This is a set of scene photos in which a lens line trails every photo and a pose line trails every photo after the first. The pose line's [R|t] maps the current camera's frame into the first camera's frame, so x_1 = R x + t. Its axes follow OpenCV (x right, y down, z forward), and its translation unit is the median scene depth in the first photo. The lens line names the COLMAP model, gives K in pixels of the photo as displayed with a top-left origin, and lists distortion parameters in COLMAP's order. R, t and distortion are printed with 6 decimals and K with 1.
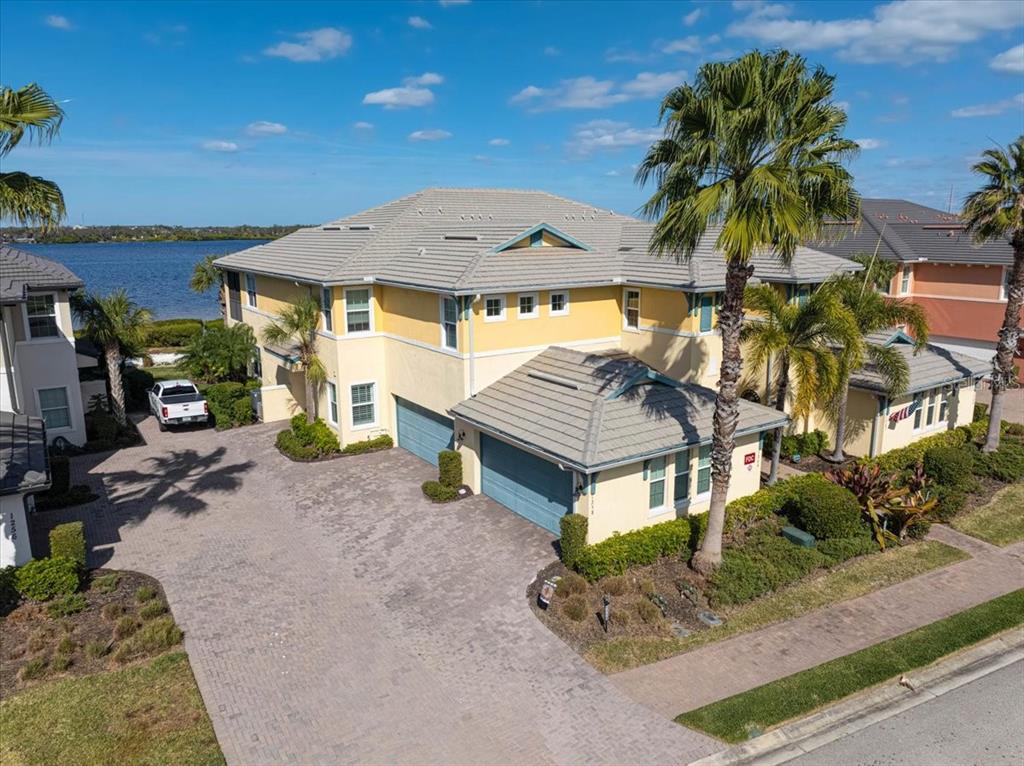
lens RADIAL K [[725.1, 0, 519.5], [0, 725.1, 386.4], [0, 0, 1]] dist [-0.022581, 0.011598]
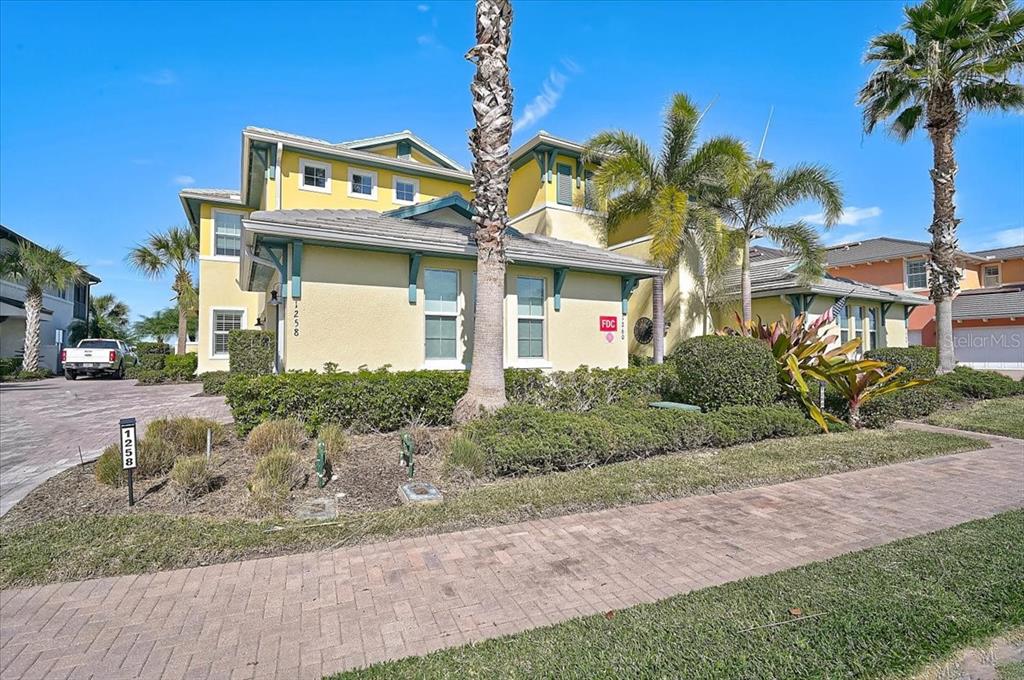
lens RADIAL K [[479.5, 0, 511.9], [0, 479.5, 336.6], [0, 0, 1]] dist [-0.003870, -0.002311]
pose [[0.997531, -0.000609, -0.070227, 0.255732], [-0.016762, 0.968998, -0.246501, 0.228519], [0.068200, 0.247069, 0.966595, 0.539138]]
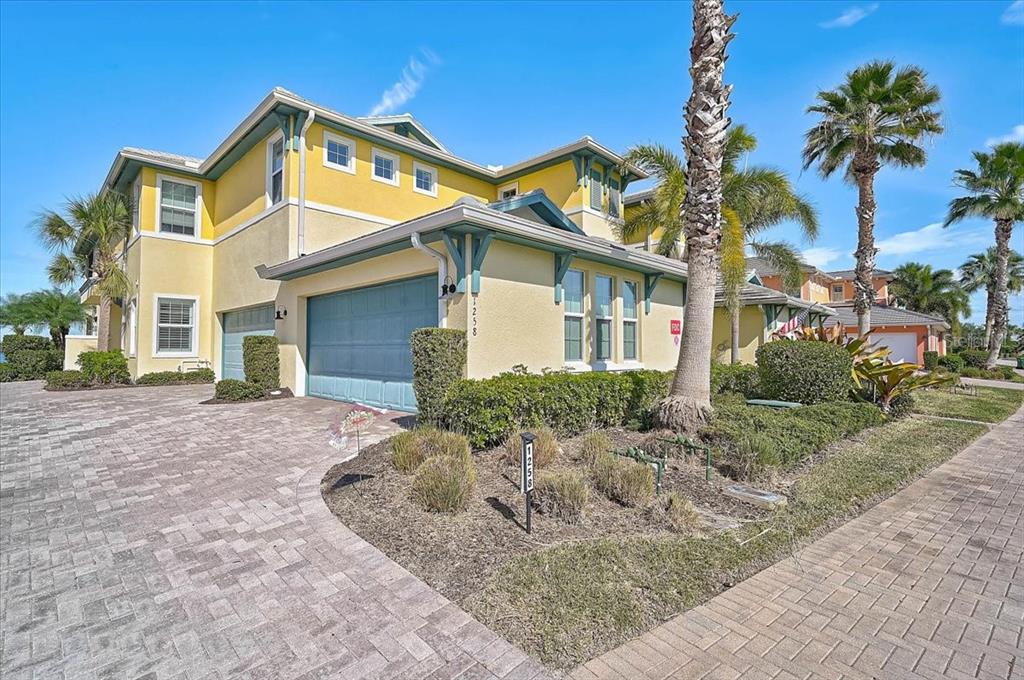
lens RADIAL K [[479.5, 0, 509.6], [0, 479.5, 336.6], [0, 0, 1]] dist [-0.003870, -0.002311]
pose [[0.979175, 0.015891, 0.202393, 0.046040], [0.033861, 0.970184, -0.239993, 0.222861], [-0.200172, 0.241848, 0.949442, 0.557502]]
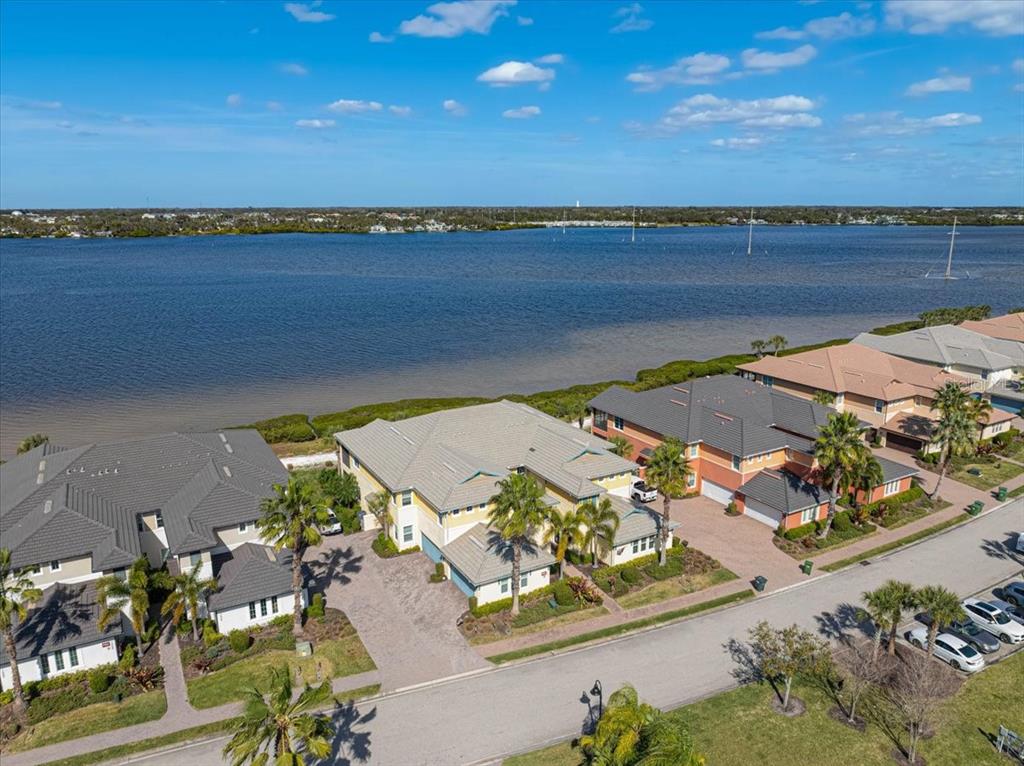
lens RADIAL K [[725.1, 0, 514.6], [0, 725.1, 383.4], [0, 0, 1]] dist [-0.022581, 0.011598]
pose [[0.997356, 0.018714, -0.070219, 0.383670], [-0.017070, 0.999568, 0.023935, -0.693846], [0.070637, -0.022673, 0.997244, -1.764985]]
